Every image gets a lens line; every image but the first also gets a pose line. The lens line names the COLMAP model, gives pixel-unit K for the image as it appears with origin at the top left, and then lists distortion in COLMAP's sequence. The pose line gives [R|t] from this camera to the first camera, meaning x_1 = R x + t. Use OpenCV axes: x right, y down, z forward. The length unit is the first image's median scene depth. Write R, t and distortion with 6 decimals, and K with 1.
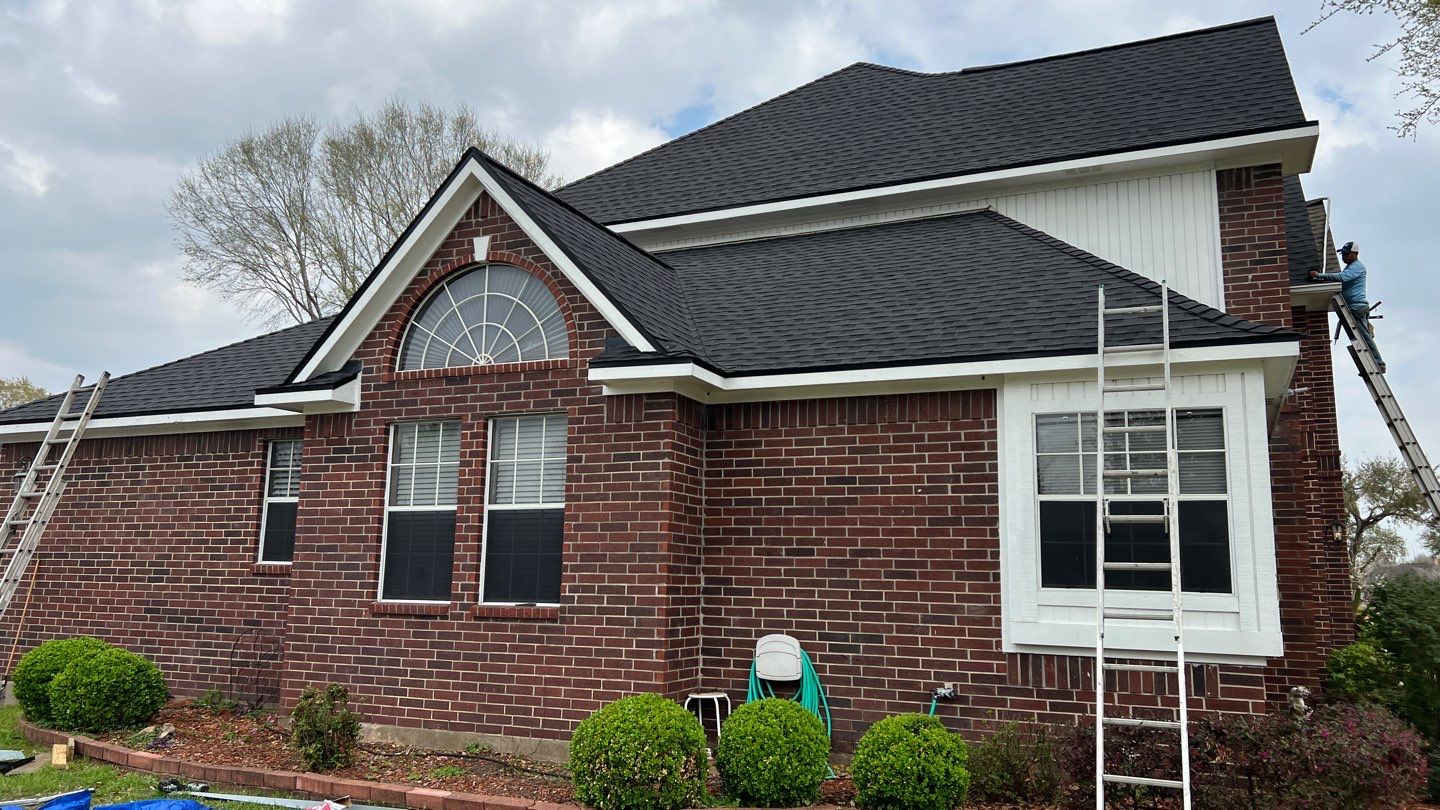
lens RADIAL K [[1071.8, 0, 716.2], [0, 1071.8, 370.3], [0, 0, 1]] dist [0.097599, -0.150425]
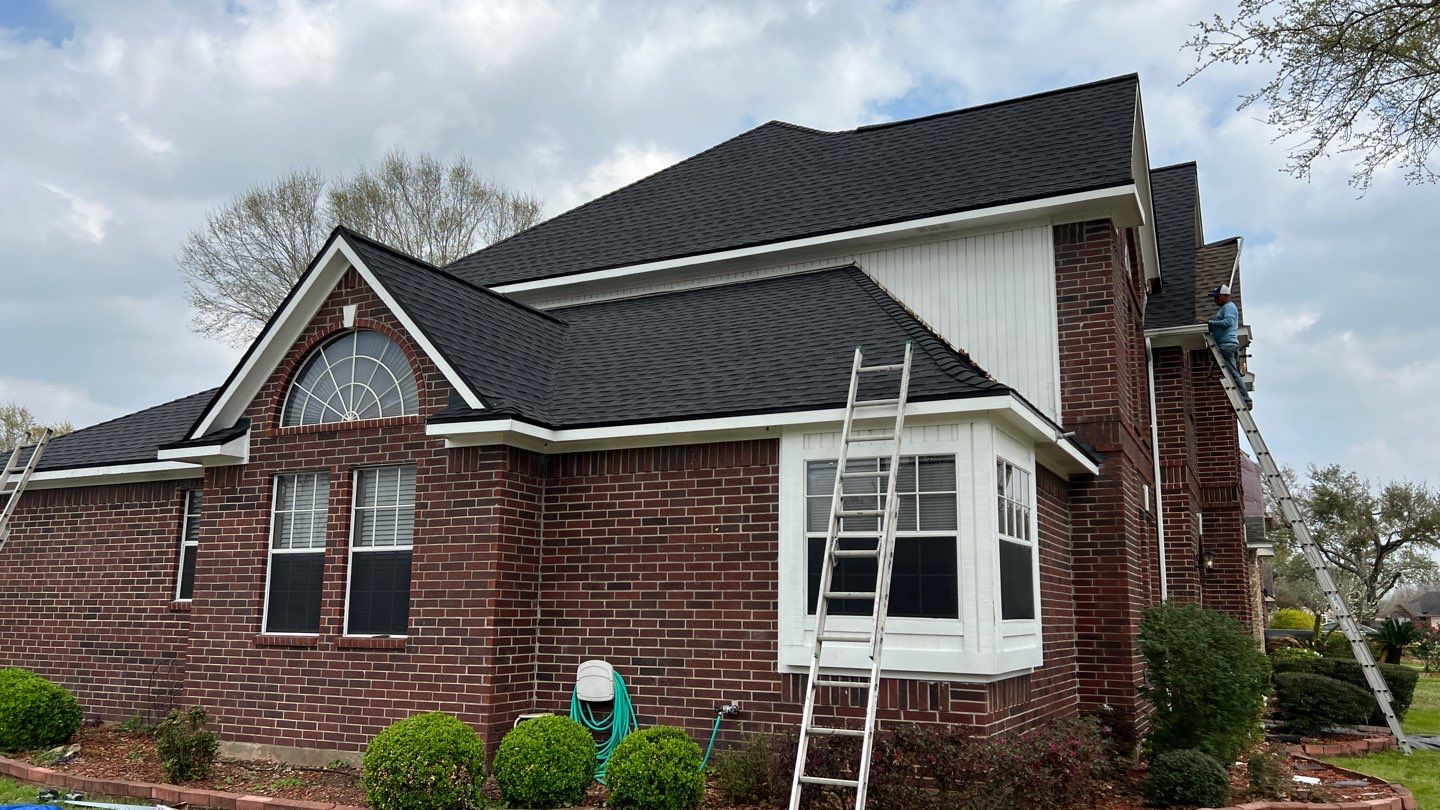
lens RADIAL K [[1071.5, 0, 720.0], [0, 1071.5, 405.0], [0, 0, 1]] dist [0.087940, -0.103913]
pose [[0.999022, -0.016377, -0.041070, 0.216259], [0.016472, 0.999862, 0.001981, -0.018076], [0.041032, -0.002656, 0.999154, -0.101923]]
